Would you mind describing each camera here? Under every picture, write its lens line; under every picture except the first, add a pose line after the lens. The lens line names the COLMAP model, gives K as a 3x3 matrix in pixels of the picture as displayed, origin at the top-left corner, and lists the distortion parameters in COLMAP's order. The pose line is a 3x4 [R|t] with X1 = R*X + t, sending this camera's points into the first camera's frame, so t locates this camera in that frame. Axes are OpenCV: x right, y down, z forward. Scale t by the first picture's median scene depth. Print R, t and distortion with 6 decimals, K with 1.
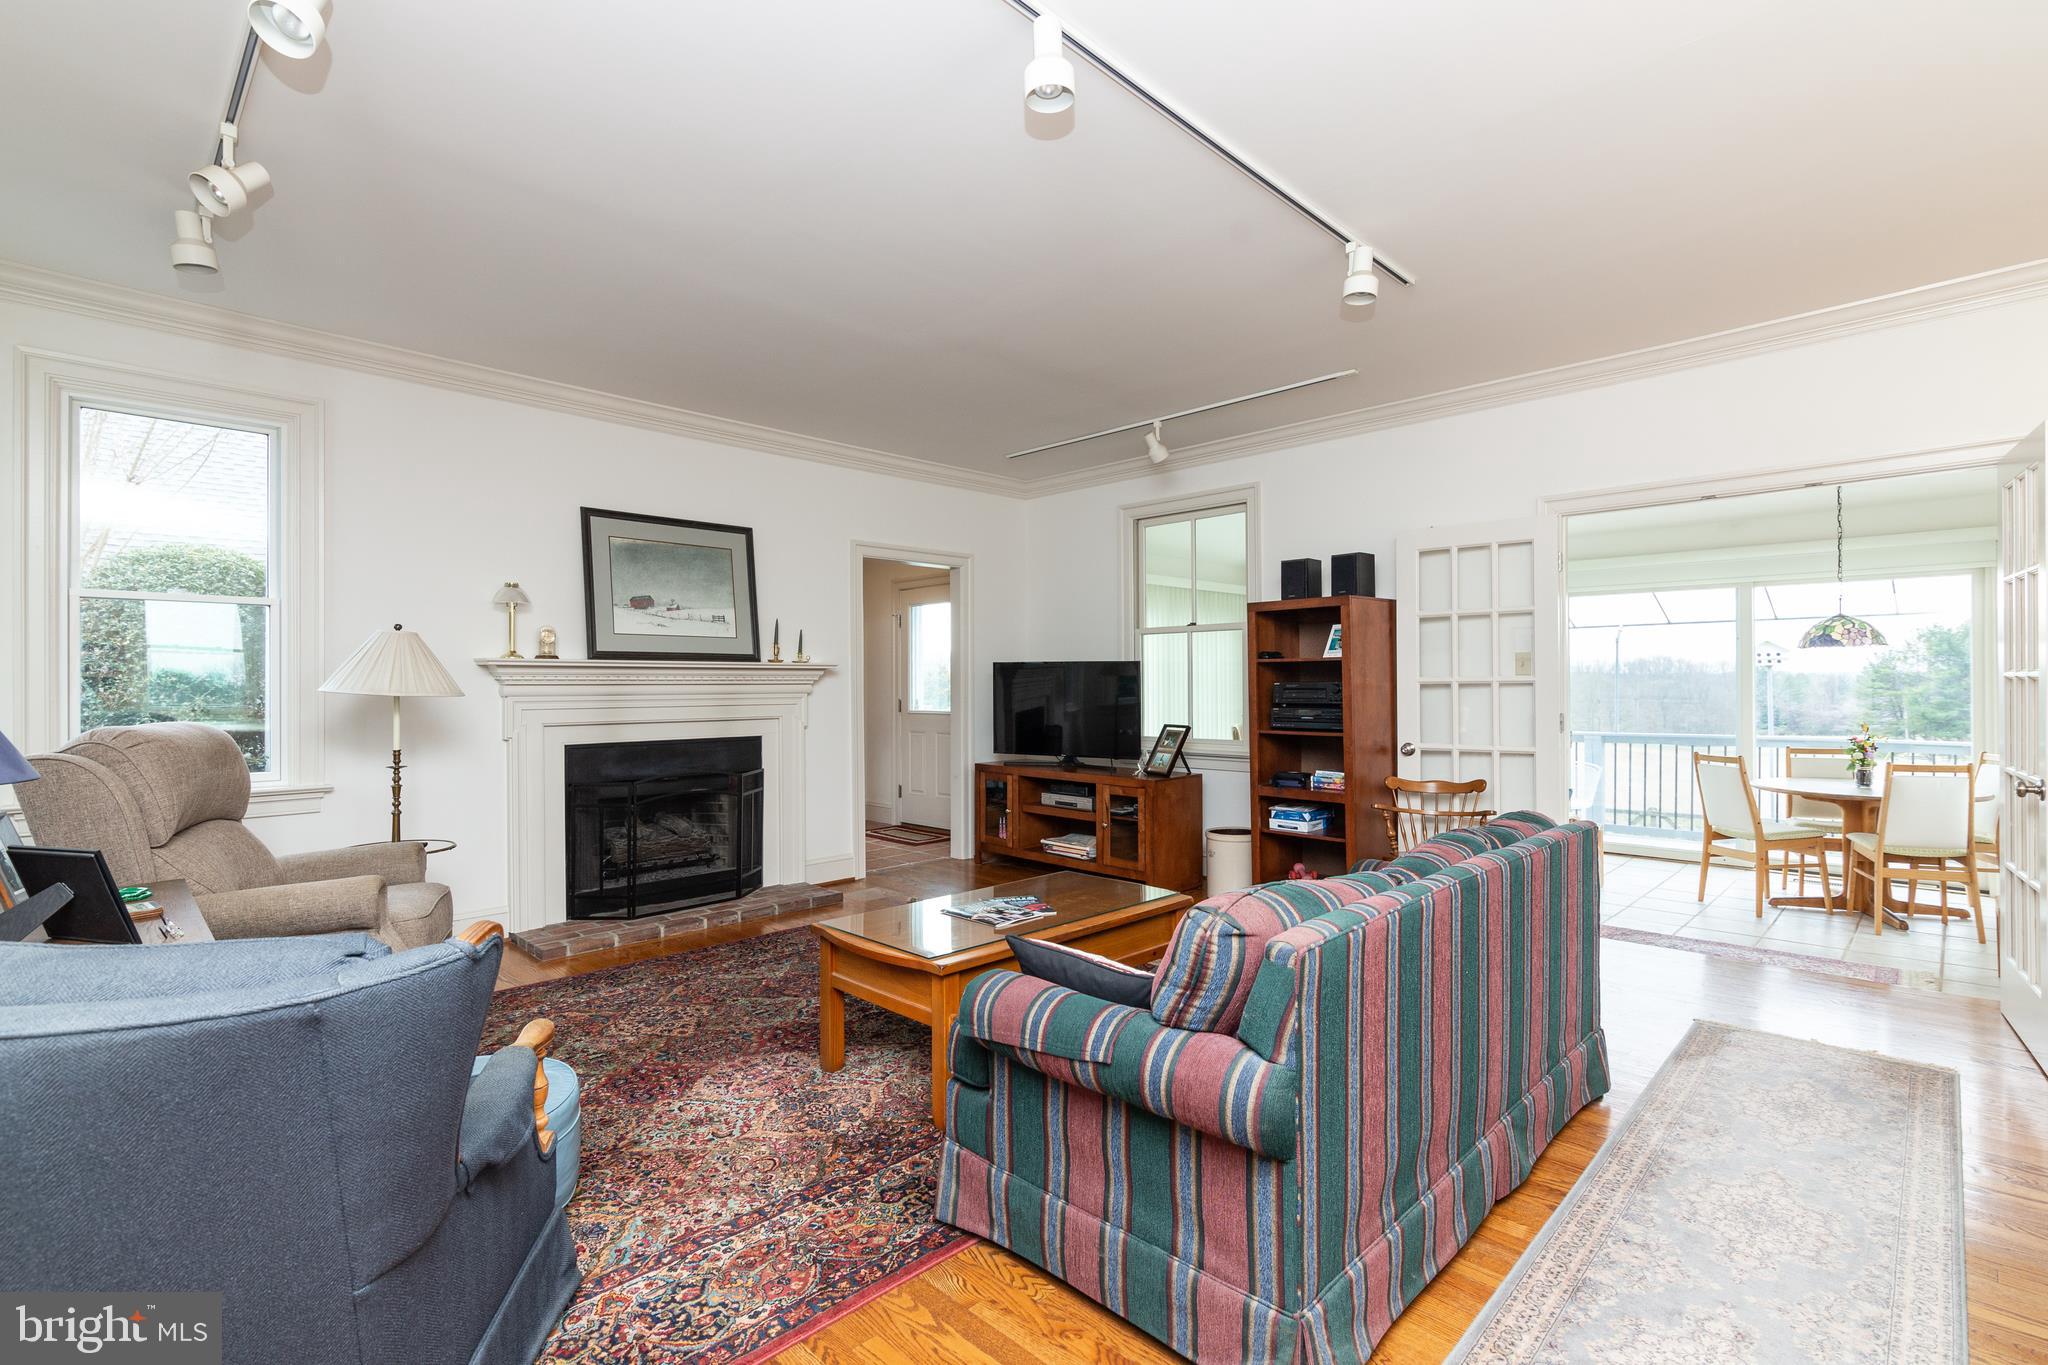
lens RADIAL K [[942.9, 0, 1024.0], [0, 942.9, 682.5], [0, 0, 1]] dist [-0.006390, -0.000333]
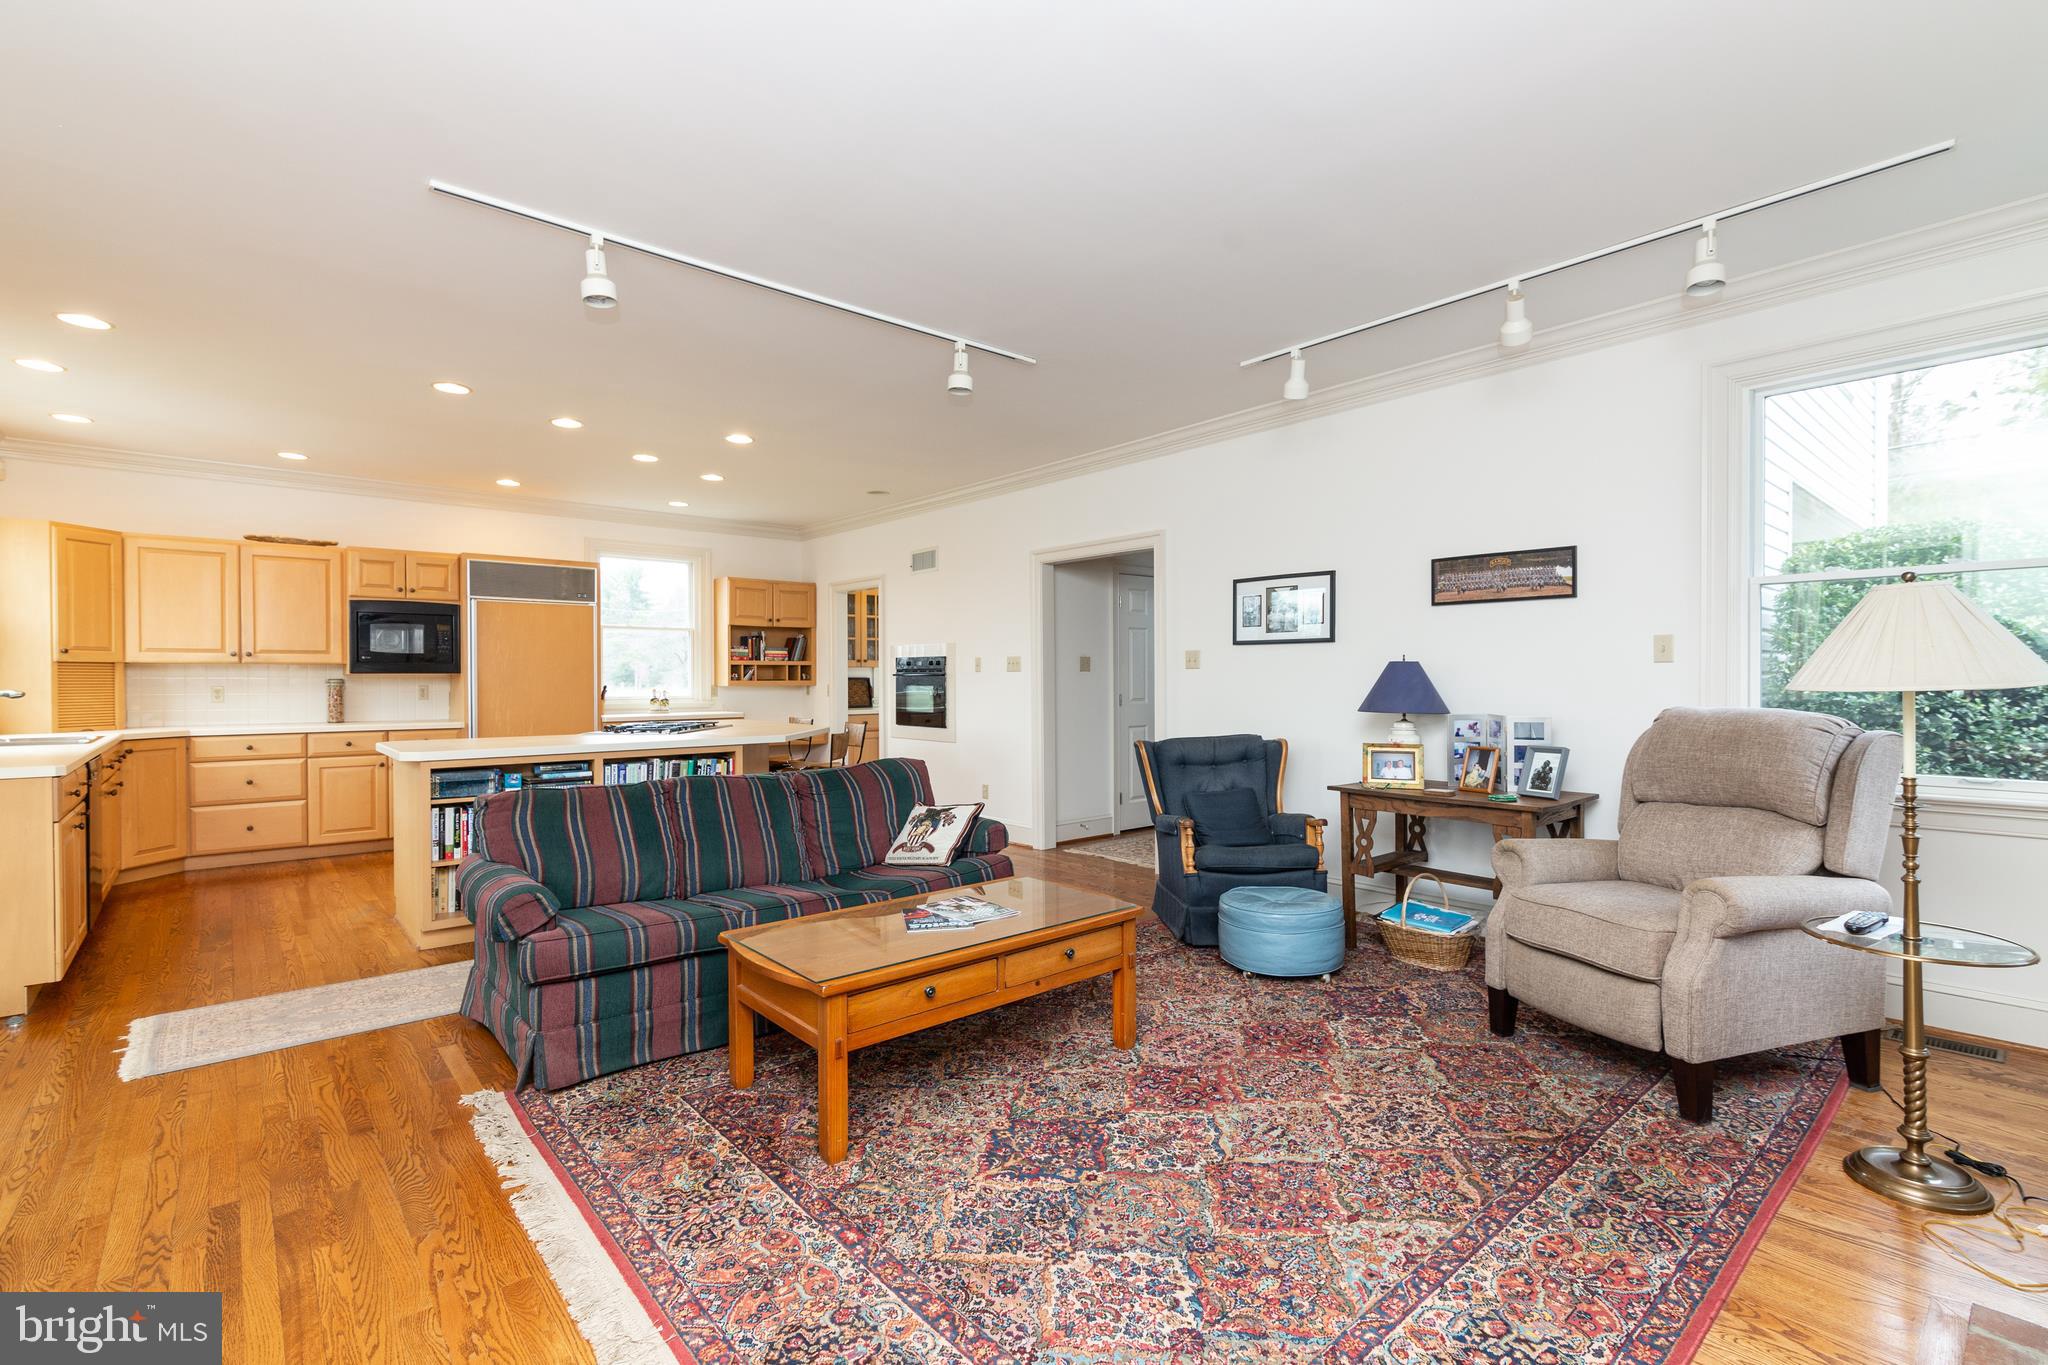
lens RADIAL K [[925.4, 0, 1024.0], [0, 925.4, 682.5], [0, 0, 1]] dist [0.000358, 0.000054]
pose [[-0.997161, 0.007342, 0.074940, -0.109130], [0.007747, 0.999957, 0.005118, 0.002502], [-0.074899, 0.005684, -0.997175, 1.279732]]
